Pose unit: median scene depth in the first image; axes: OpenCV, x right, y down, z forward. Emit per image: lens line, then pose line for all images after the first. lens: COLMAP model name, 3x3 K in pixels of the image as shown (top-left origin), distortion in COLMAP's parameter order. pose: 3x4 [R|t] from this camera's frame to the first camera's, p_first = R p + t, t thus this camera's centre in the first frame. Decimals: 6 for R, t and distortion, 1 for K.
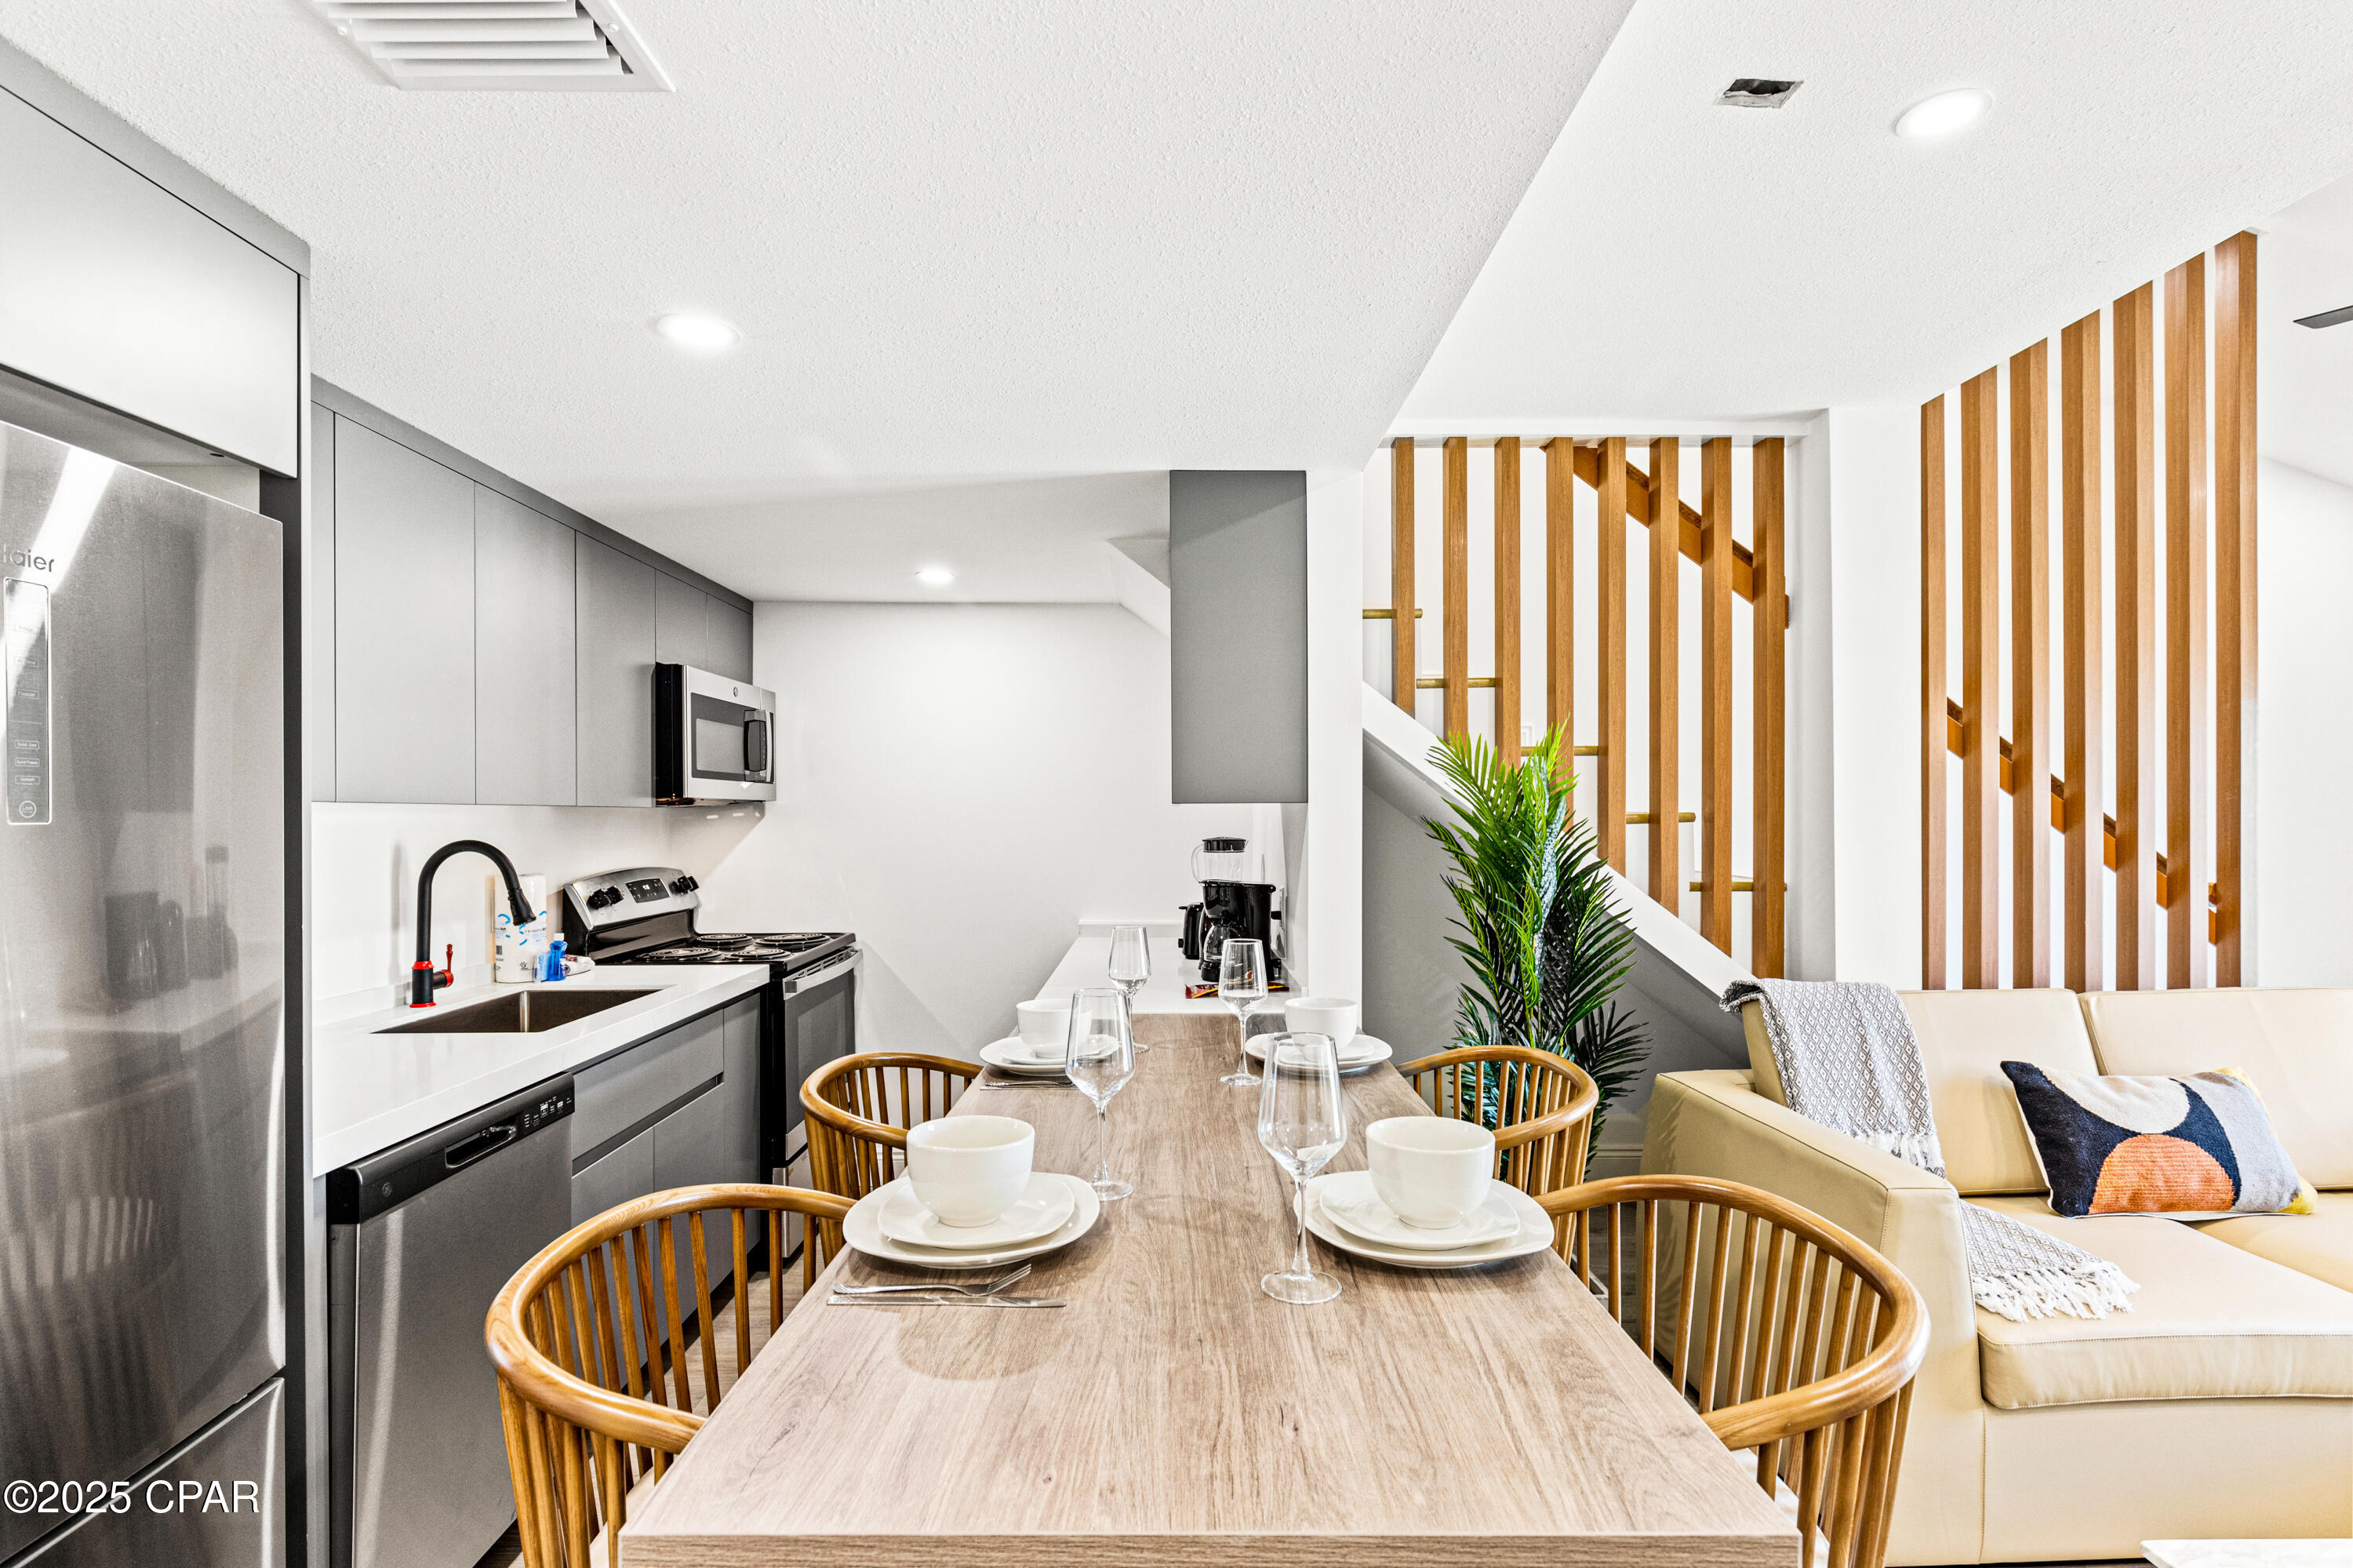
lens RADIAL K [[1119.2, 0, 1168.1], [0, 1119.2, 809.4], [0, 0, 1]] dist [-0.003862, -0.000024]
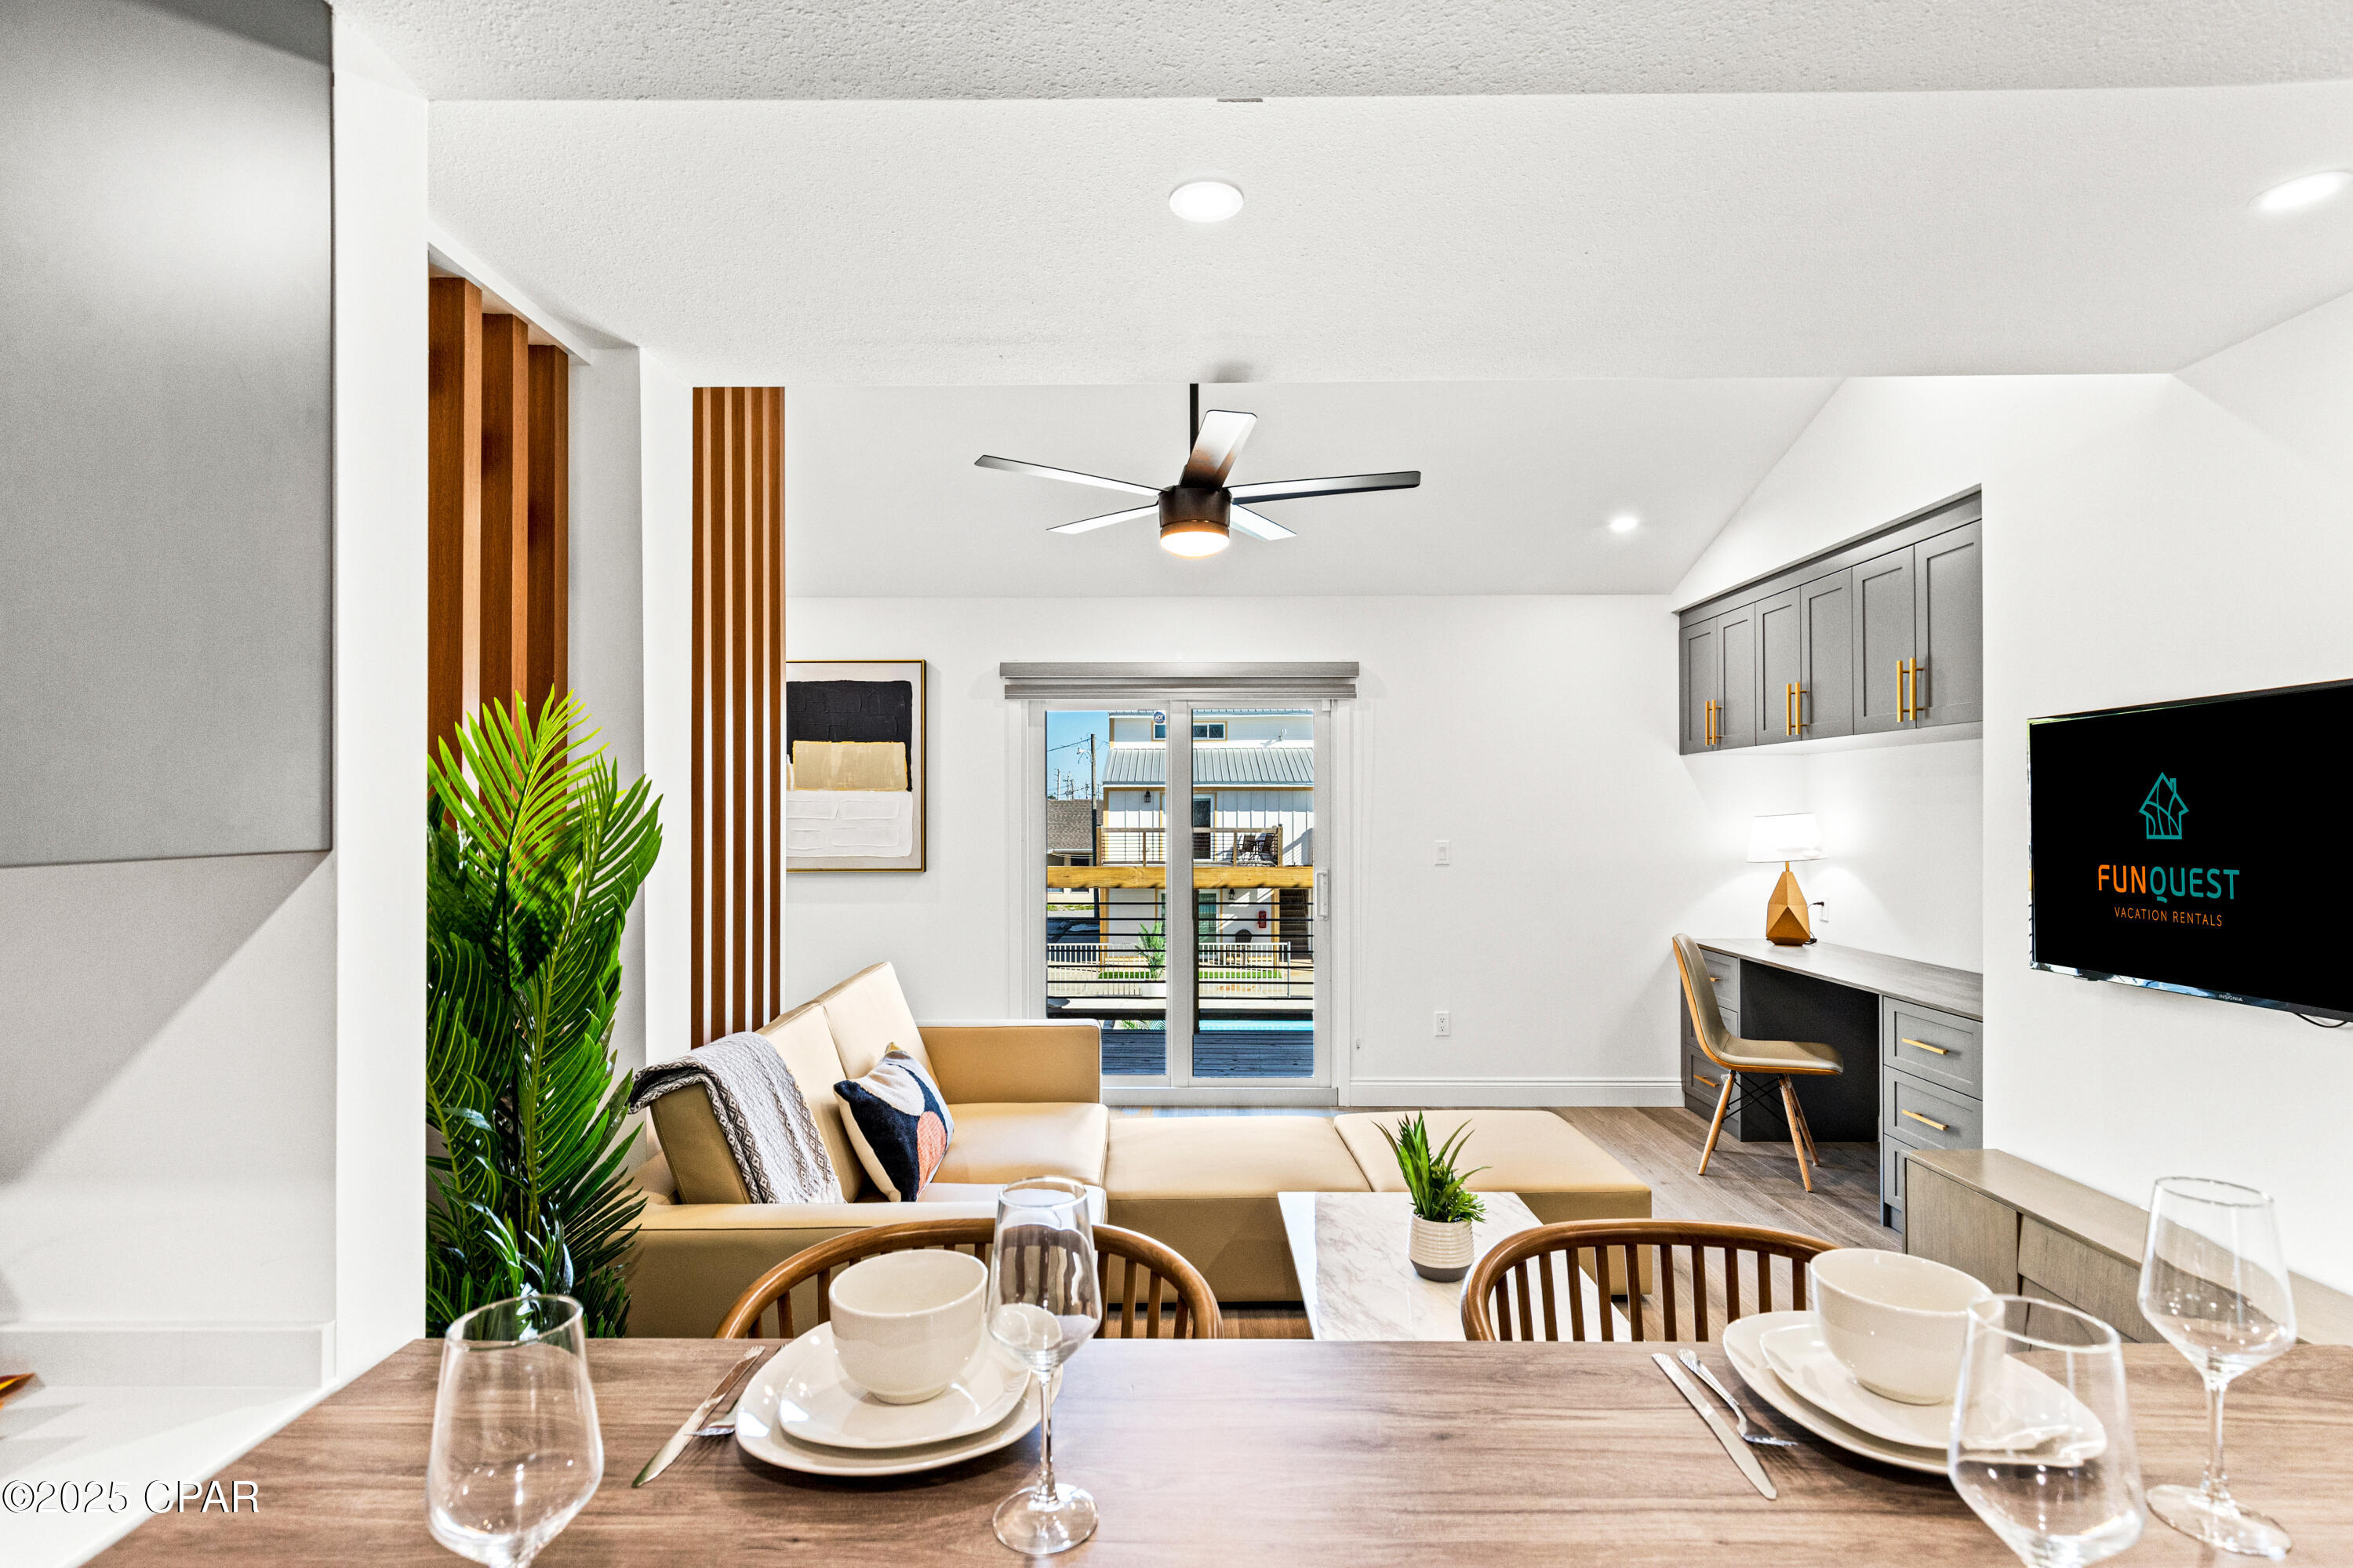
lens RADIAL K [[1119.2, 0, 1168.1], [0, 1119.2, 809.4], [0, 0, 1]] dist [-0.003862, -0.000024]
pose [[0.008197, 0.004155, 0.999958, -0.258862], [-0.000867, 0.999991, -0.004148, -0.017696], [-0.999966, -0.000833, 0.008200, 0.692798]]
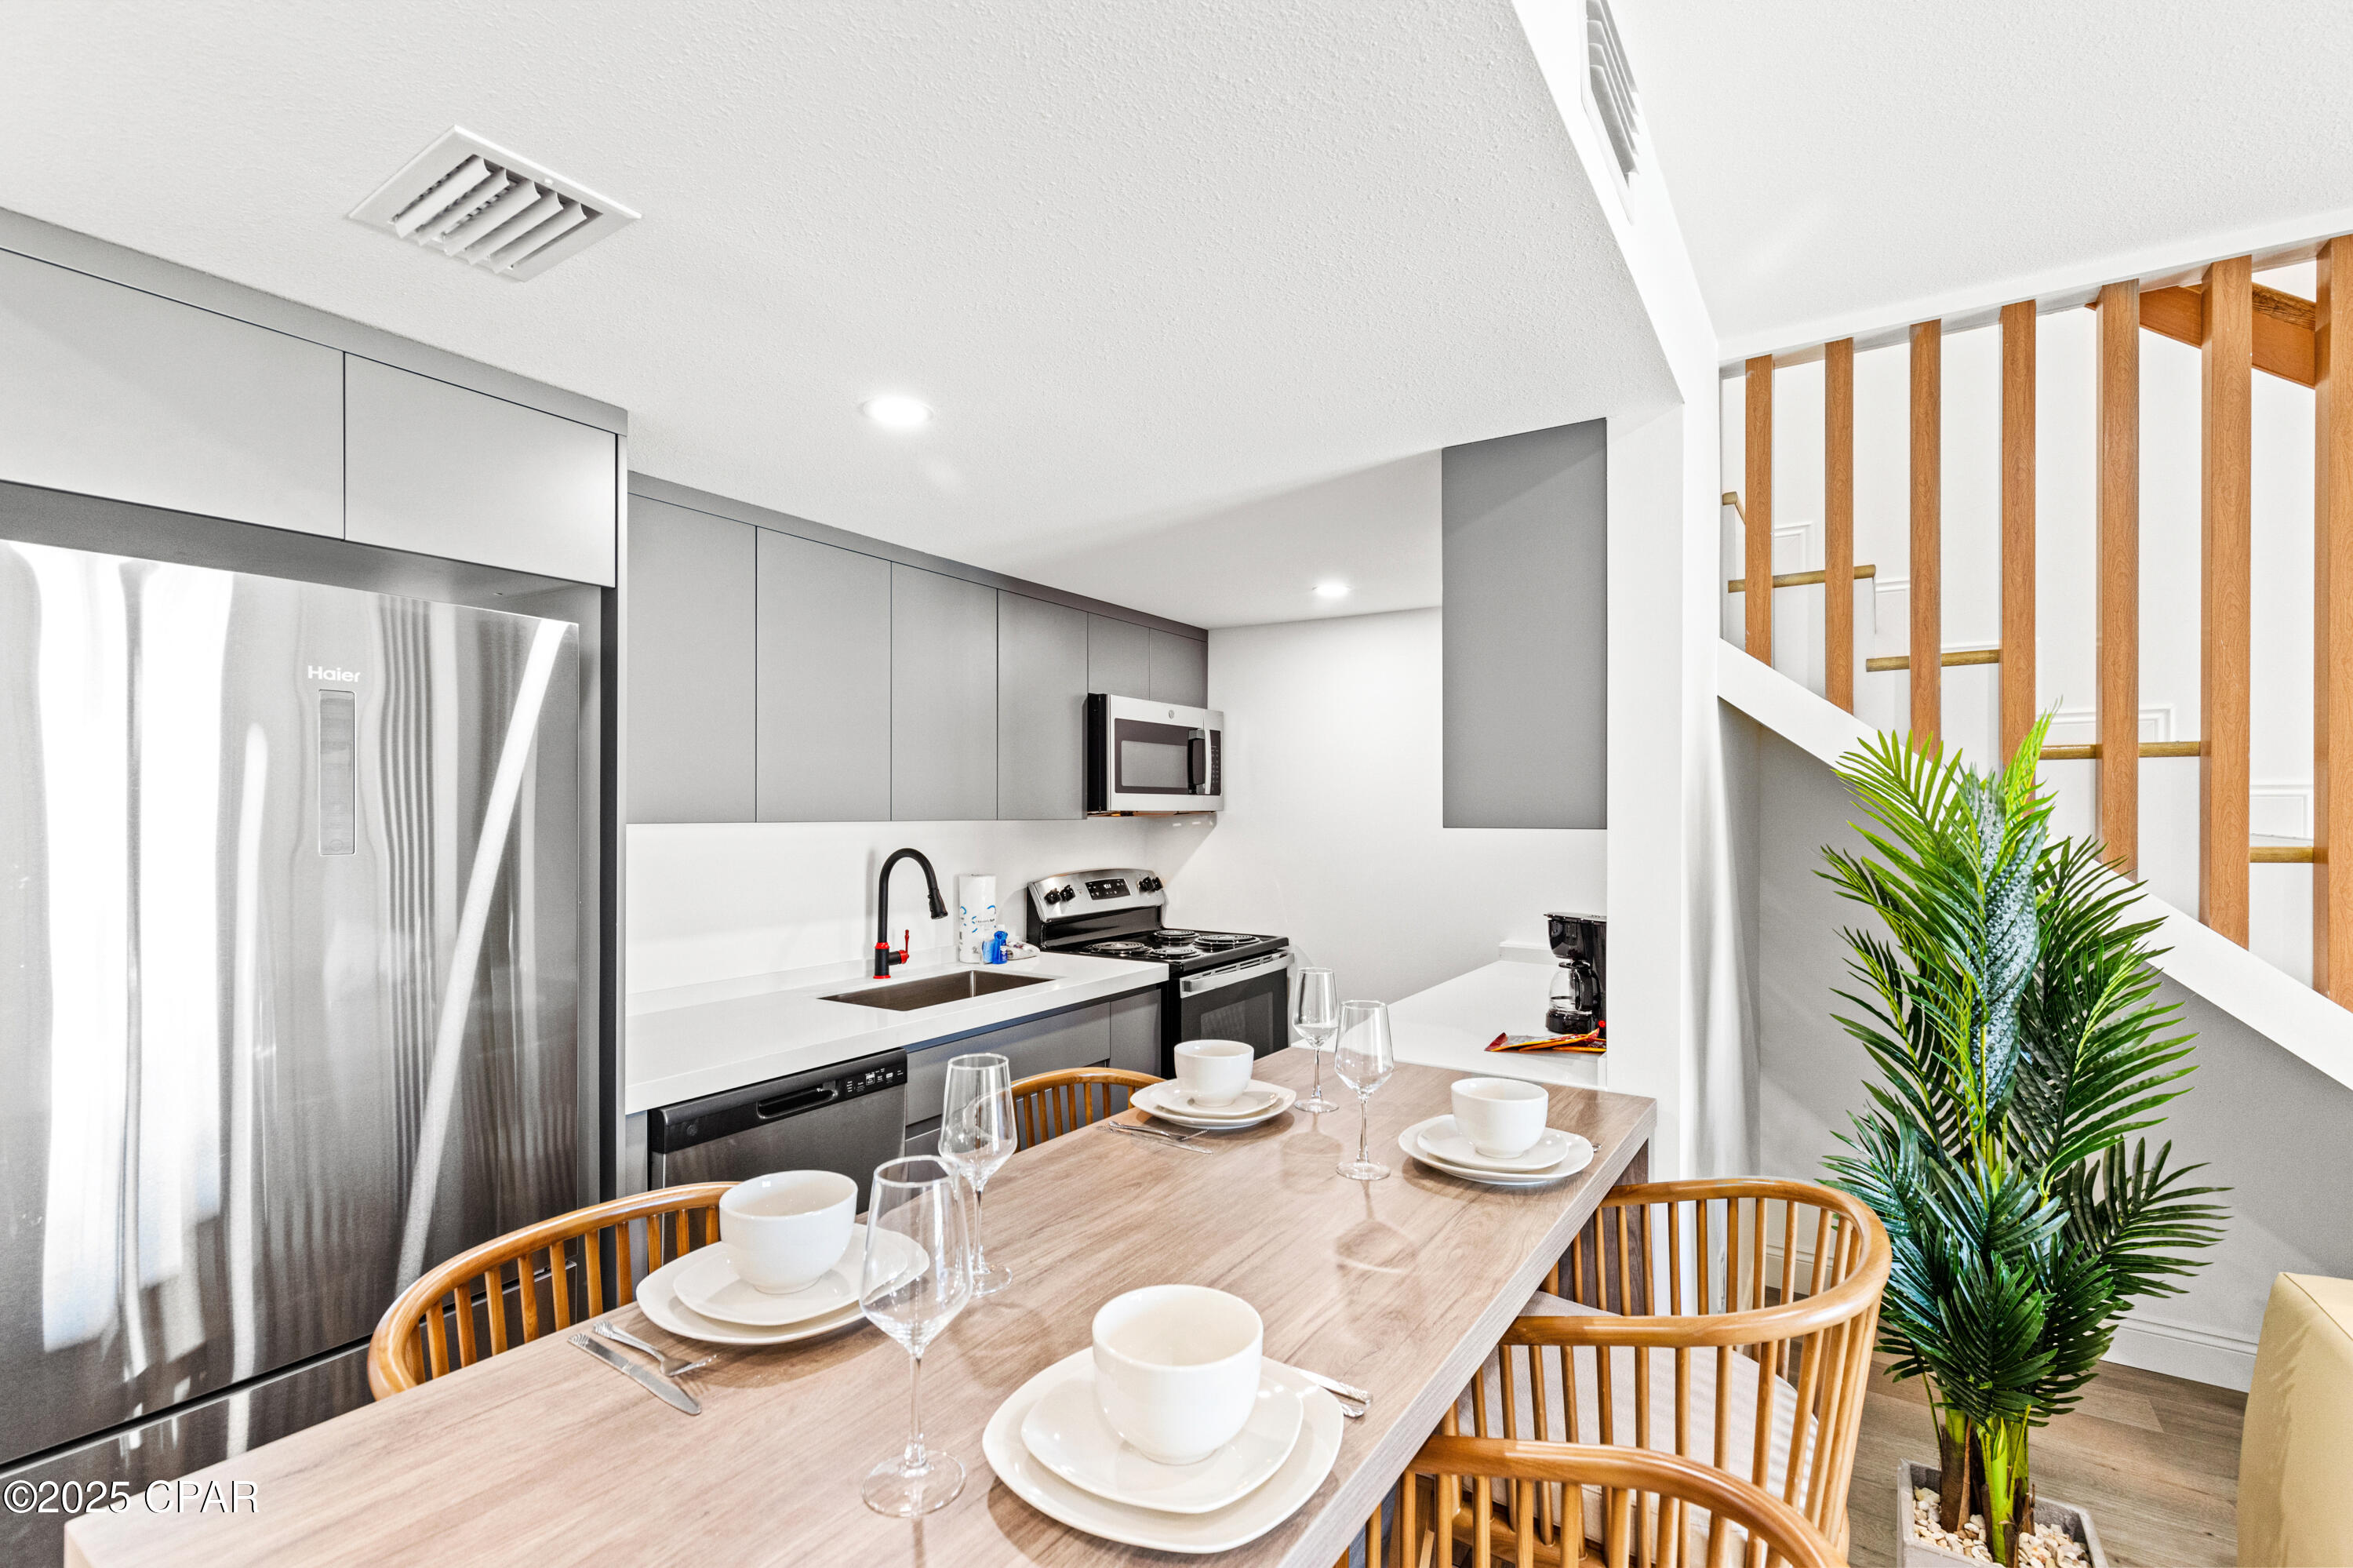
lens RADIAL K [[1048.3, 0, 1175.2], [0, 1048.3, 803.3], [0, 0, 1]] dist [0.003887, -0.000504]
pose [[0.830625, 0.001078, -0.556831, 0.281046], [-0.001264, 0.999999, 0.000052, -0.023905], [0.556831, 0.000661, 0.830626, 0.195534]]
